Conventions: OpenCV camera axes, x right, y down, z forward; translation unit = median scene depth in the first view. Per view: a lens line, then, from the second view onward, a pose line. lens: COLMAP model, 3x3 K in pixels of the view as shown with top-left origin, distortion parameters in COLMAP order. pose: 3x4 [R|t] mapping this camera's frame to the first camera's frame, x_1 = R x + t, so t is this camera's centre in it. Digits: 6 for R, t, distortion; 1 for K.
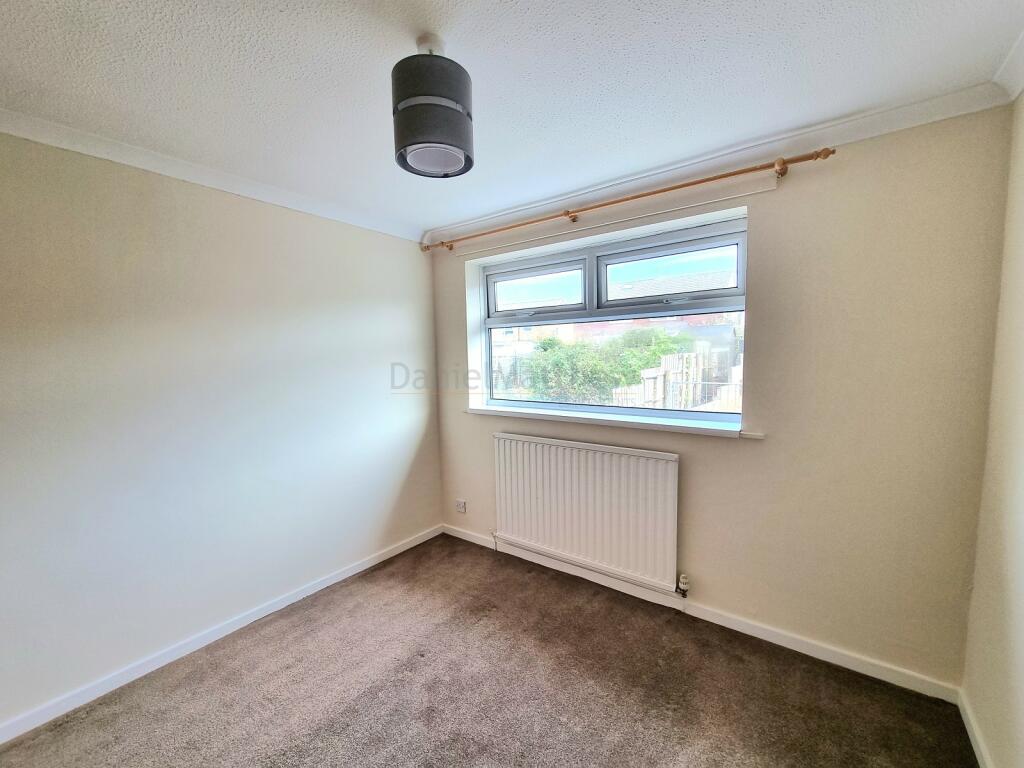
lens RADIAL K [[417.6, 0, 515.0], [0, 417.6, 384.8], [0, 0, 1]] dist [0.000647, 0.000085]
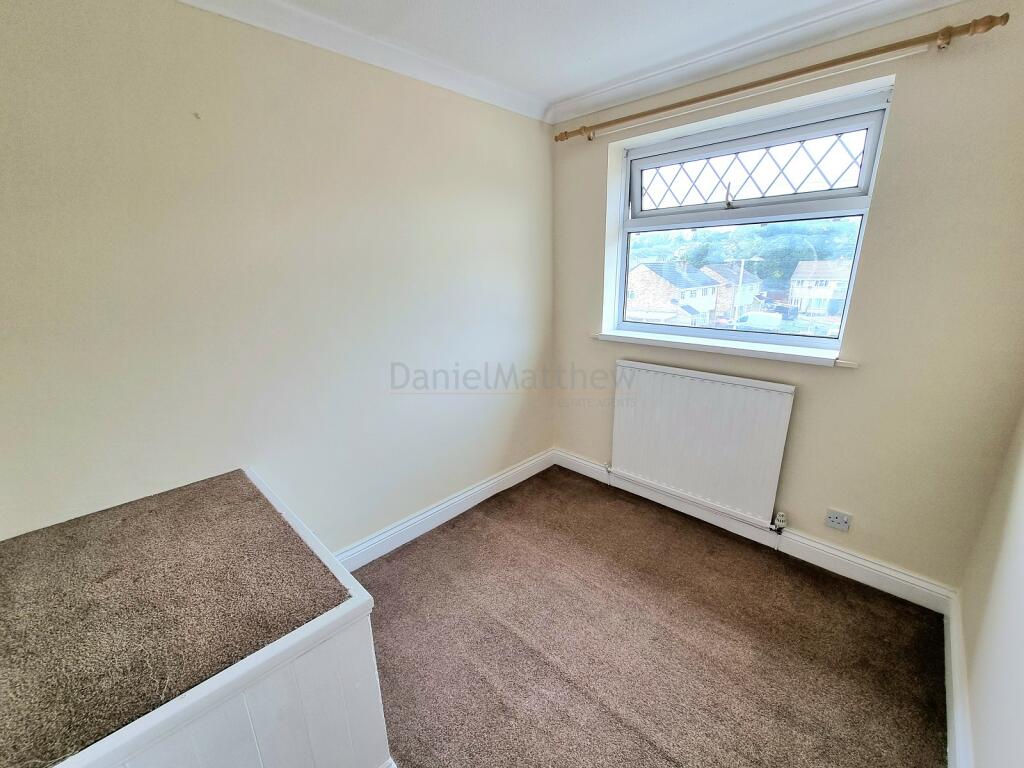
lens RADIAL K [[417.6, 0, 513.2], [0, 417.6, 385.7], [0, 0, 1]] dist [0.000647, 0.000085]
pose [[0.992033, 0.041711, -0.118871, -0.094359], [-0.016940, 0.979194, 0.202216, -0.002908], [0.124832, -0.198591, 0.972100, 0.069470]]
